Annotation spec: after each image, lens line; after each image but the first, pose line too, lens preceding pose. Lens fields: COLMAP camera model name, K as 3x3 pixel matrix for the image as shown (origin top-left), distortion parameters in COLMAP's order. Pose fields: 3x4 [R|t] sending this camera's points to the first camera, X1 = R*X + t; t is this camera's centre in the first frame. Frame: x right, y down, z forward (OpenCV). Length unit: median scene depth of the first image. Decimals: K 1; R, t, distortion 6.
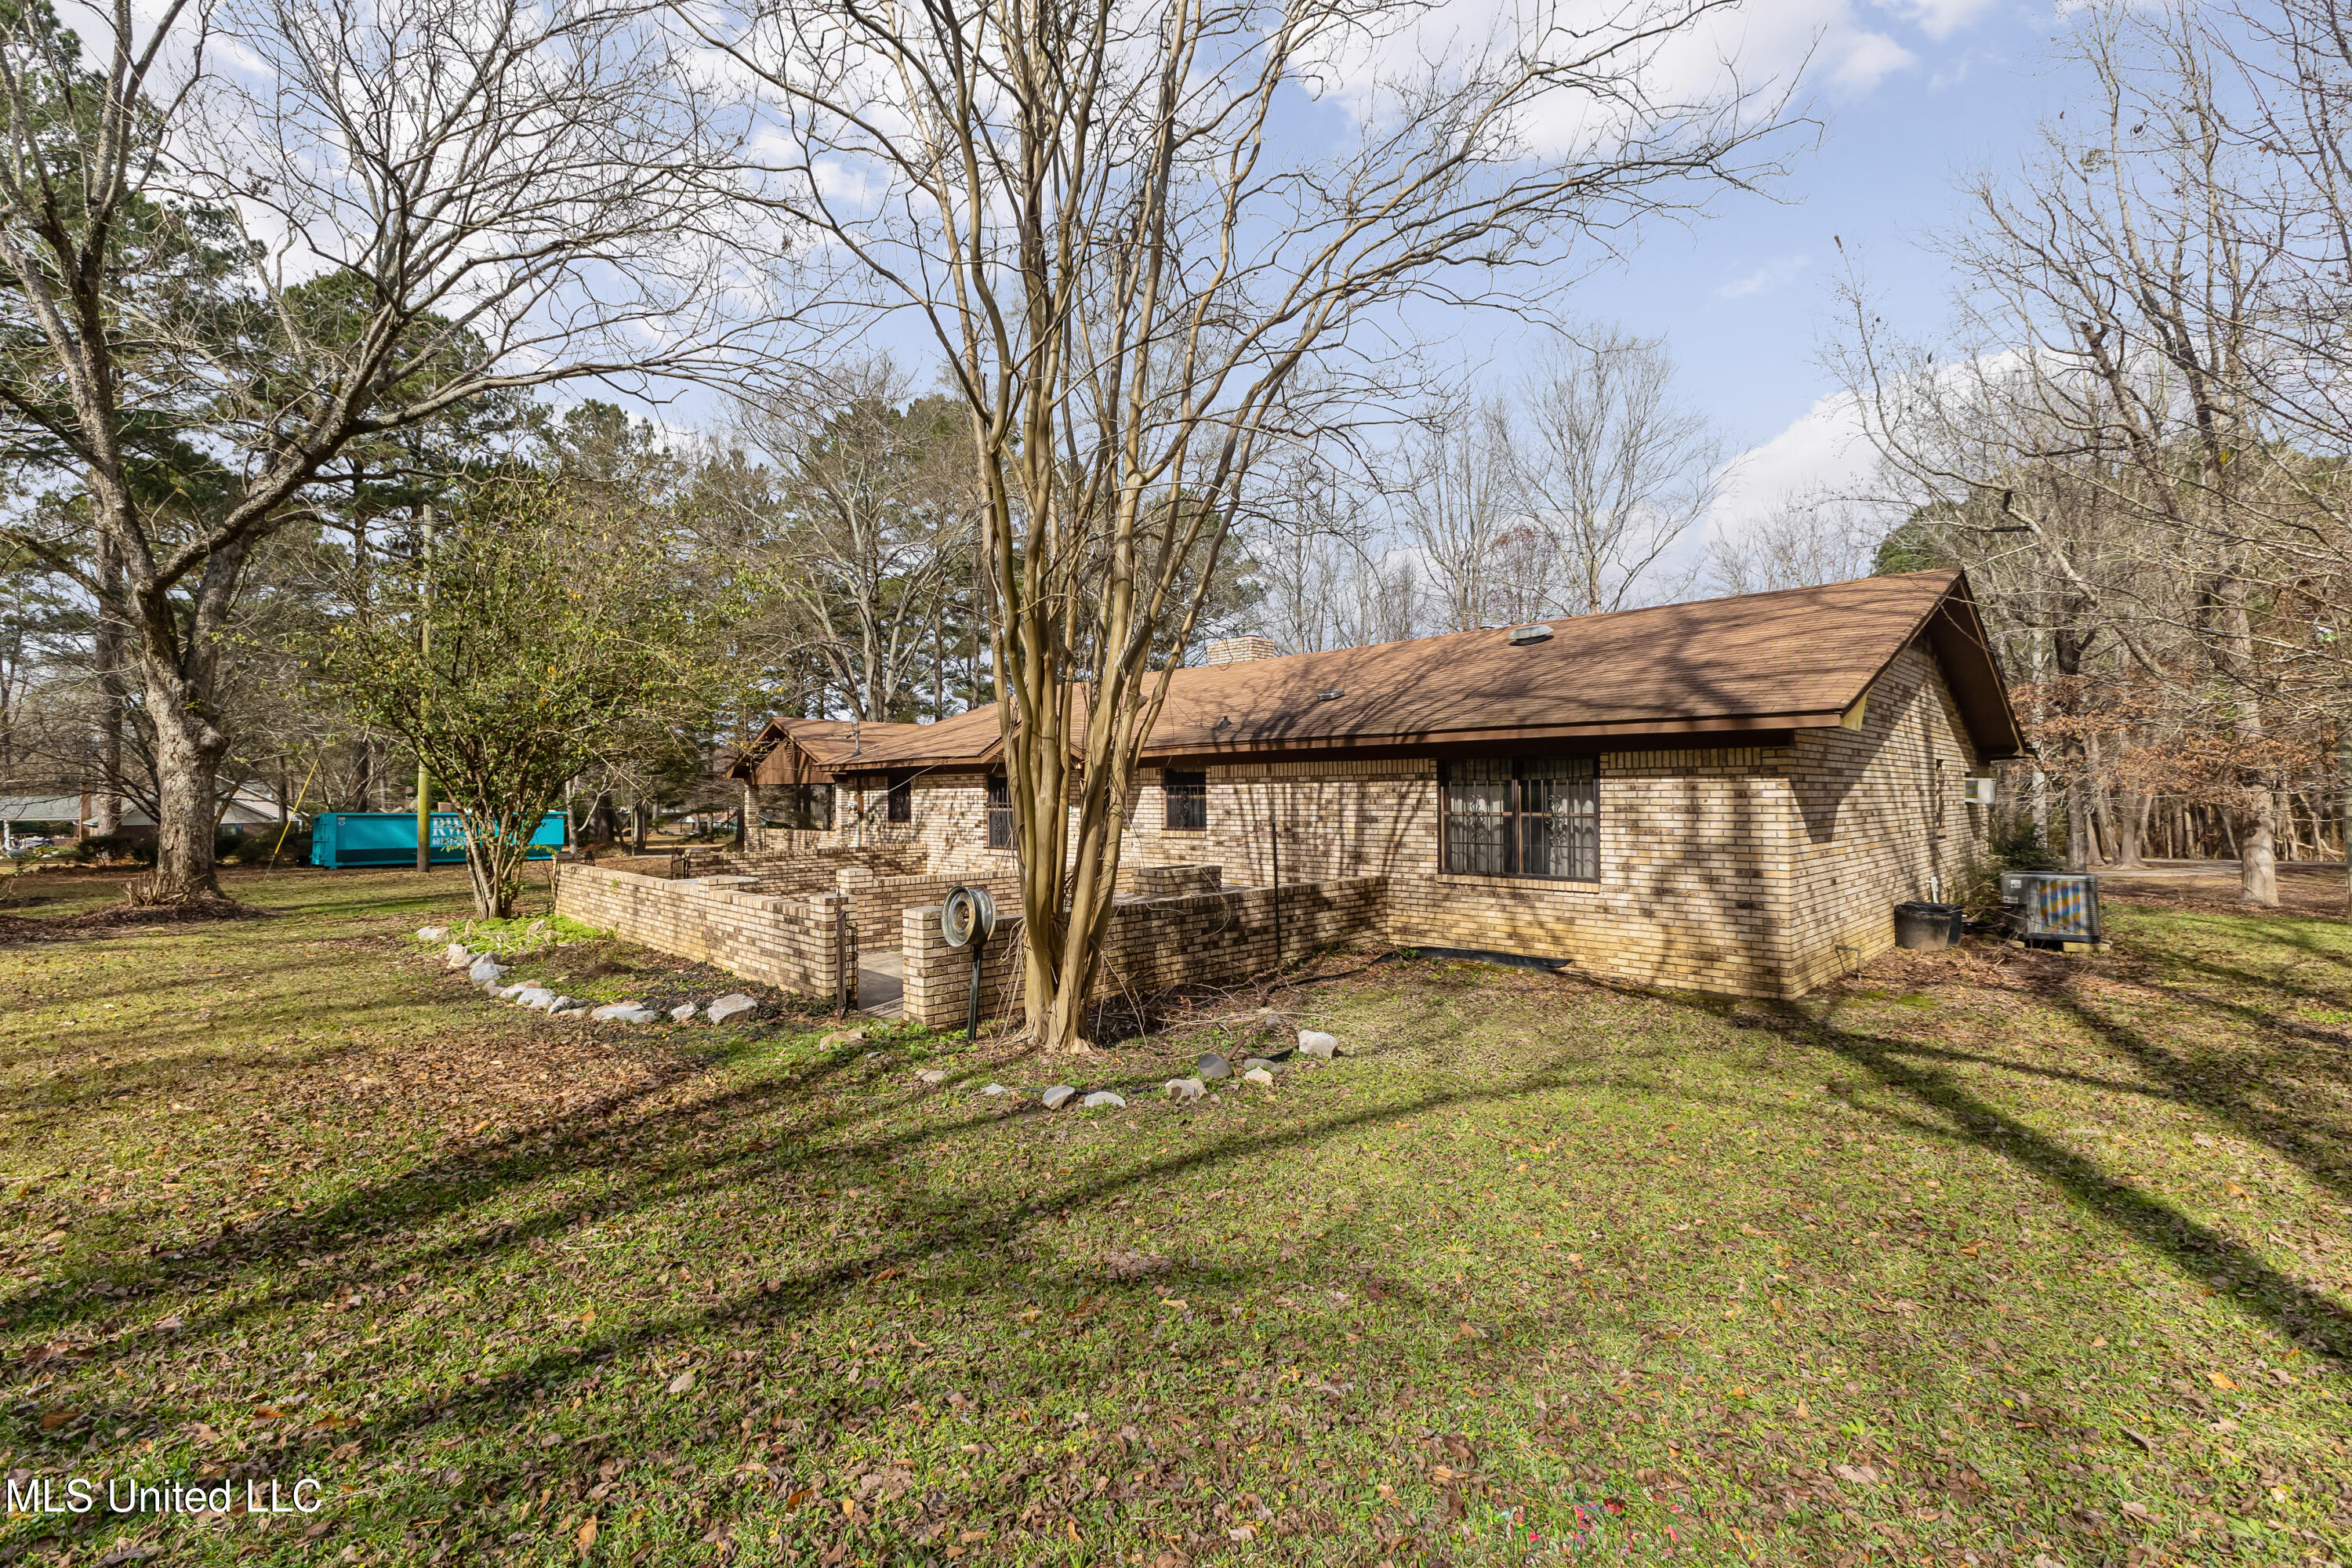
lens RADIAL K [[1025.2, 0, 1176.0], [0, 1025.2, 788.3], [0, 0, 1]] dist [-0.002621, -0.000423]
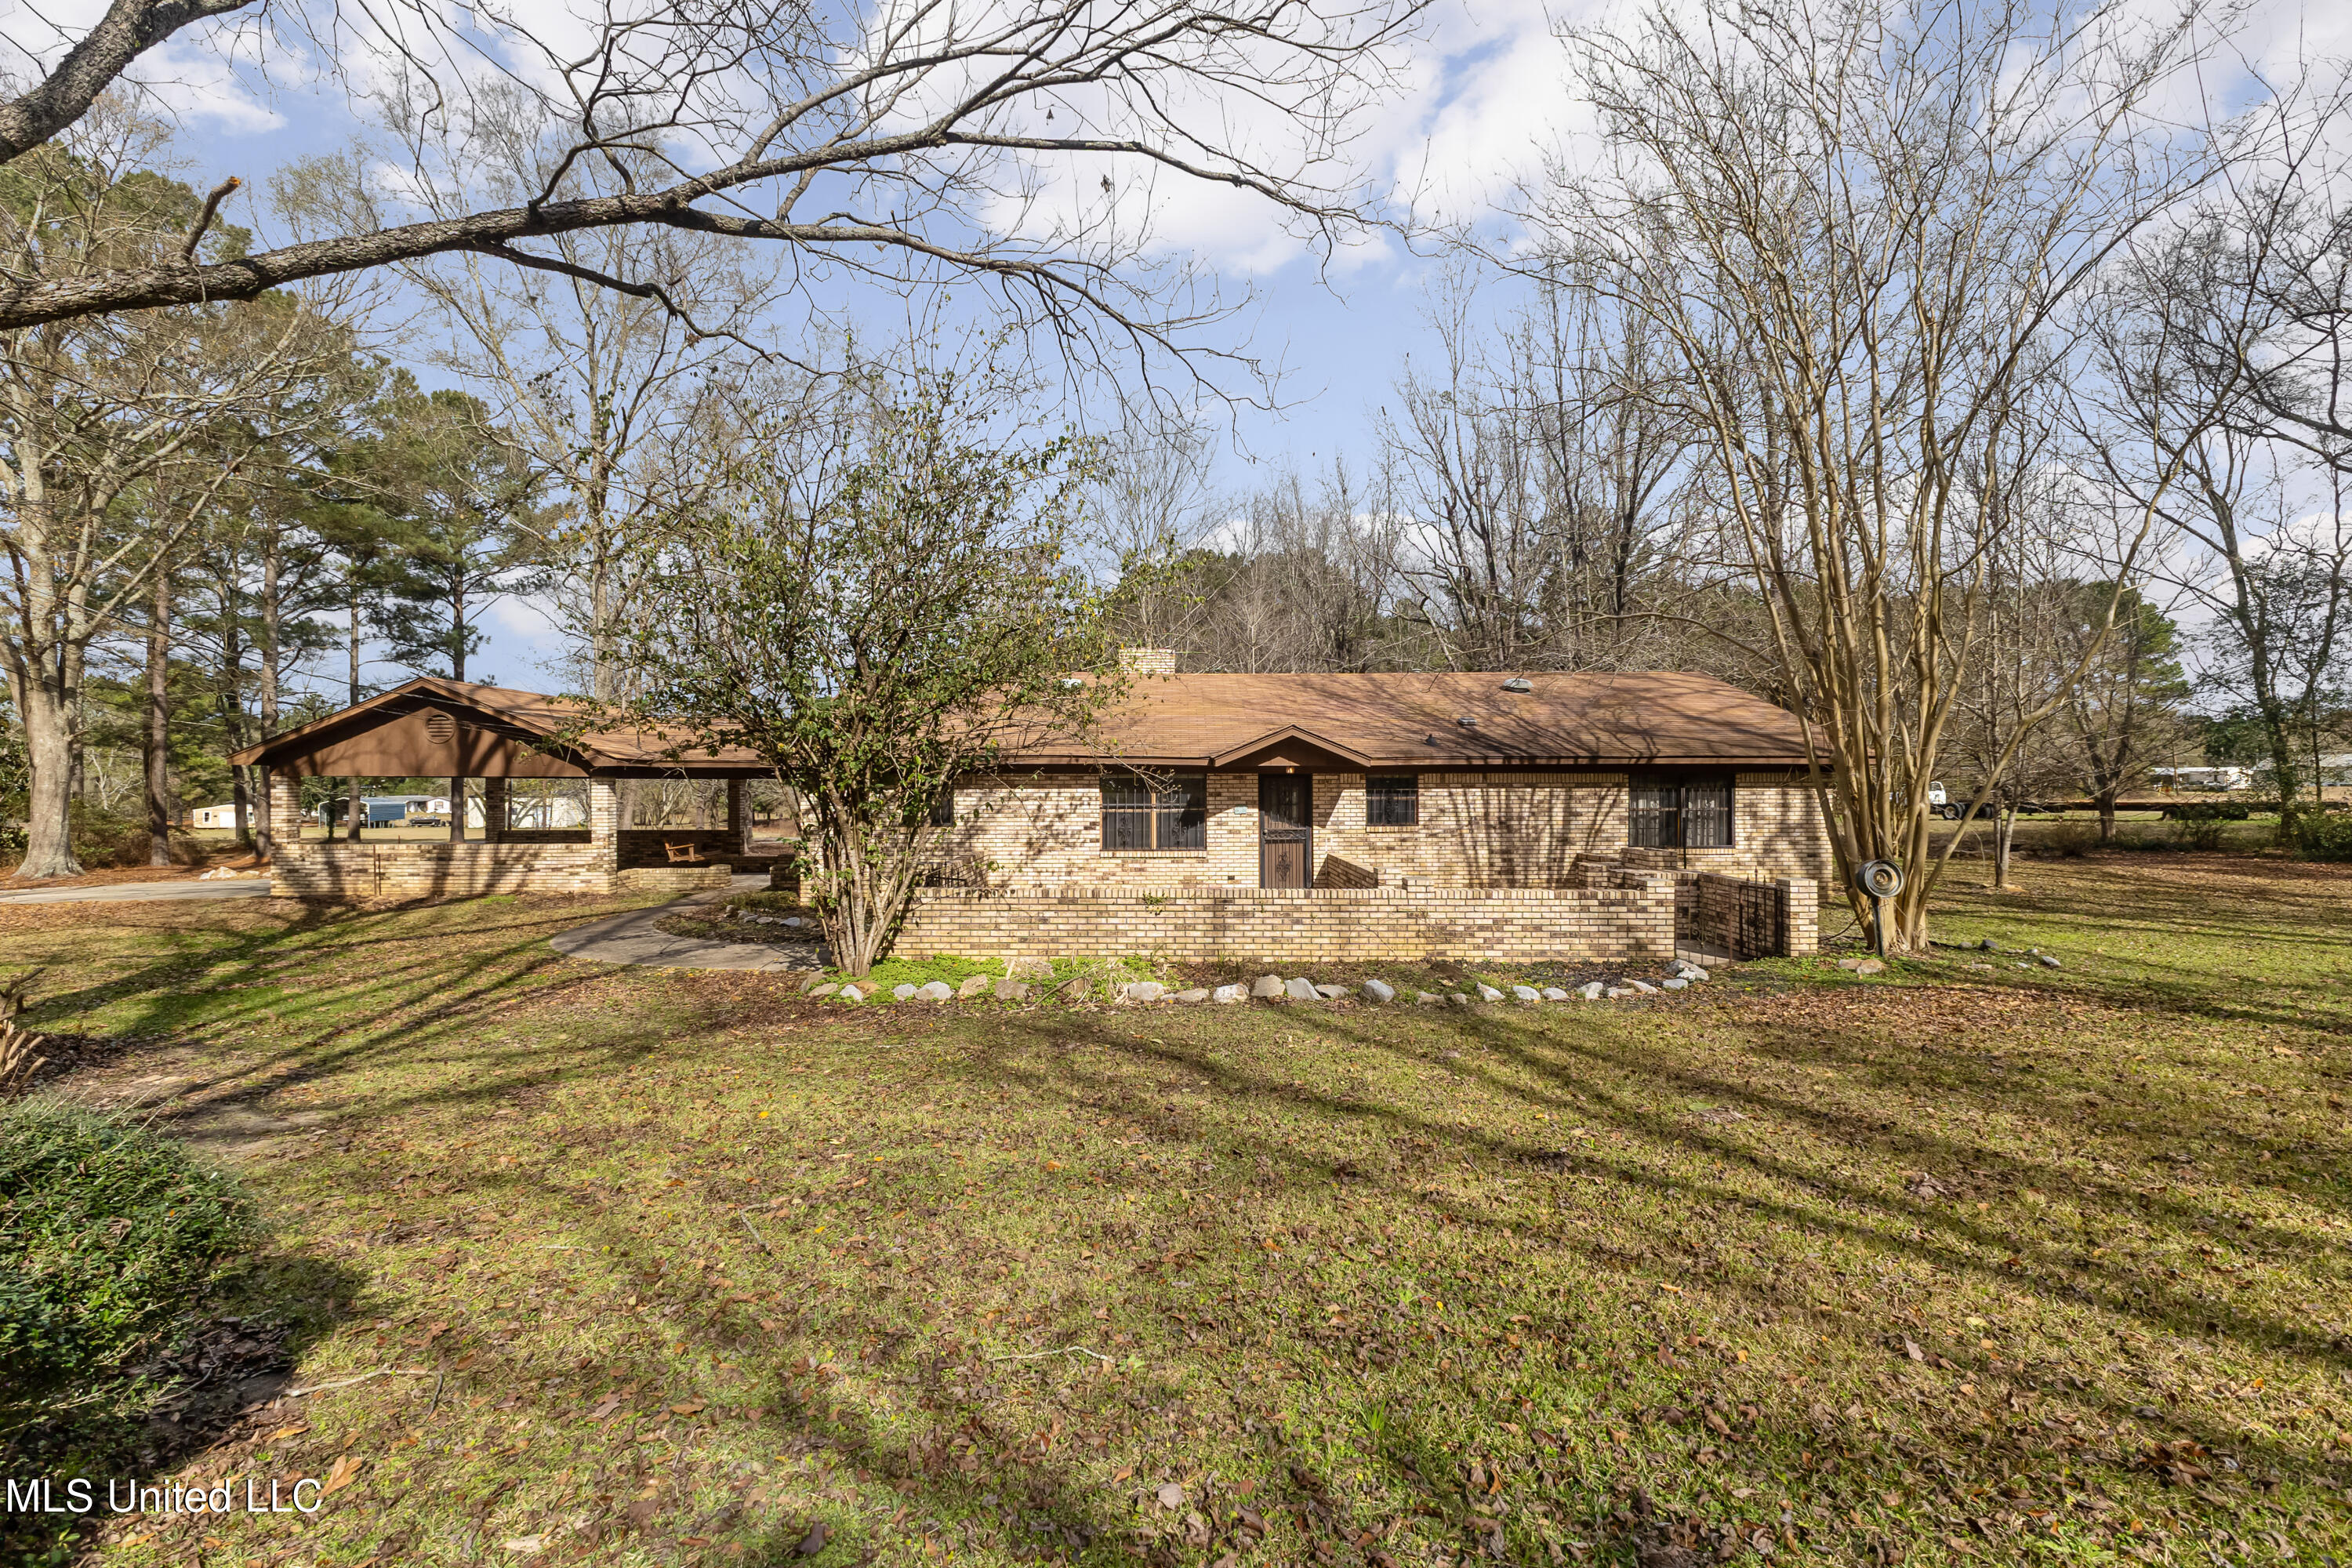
lens RADIAL K [[1025.2, 0, 1175.9], [0, 1025.2, 789.7], [0, 0, 1]] dist [-0.002621, -0.000423]
pose [[0.686137, 0.007352, 0.727435, -1.236015], [-0.007302, 0.999968, -0.003219, 0.004715], [-0.727435, -0.003103, 0.686169, 0.411240]]
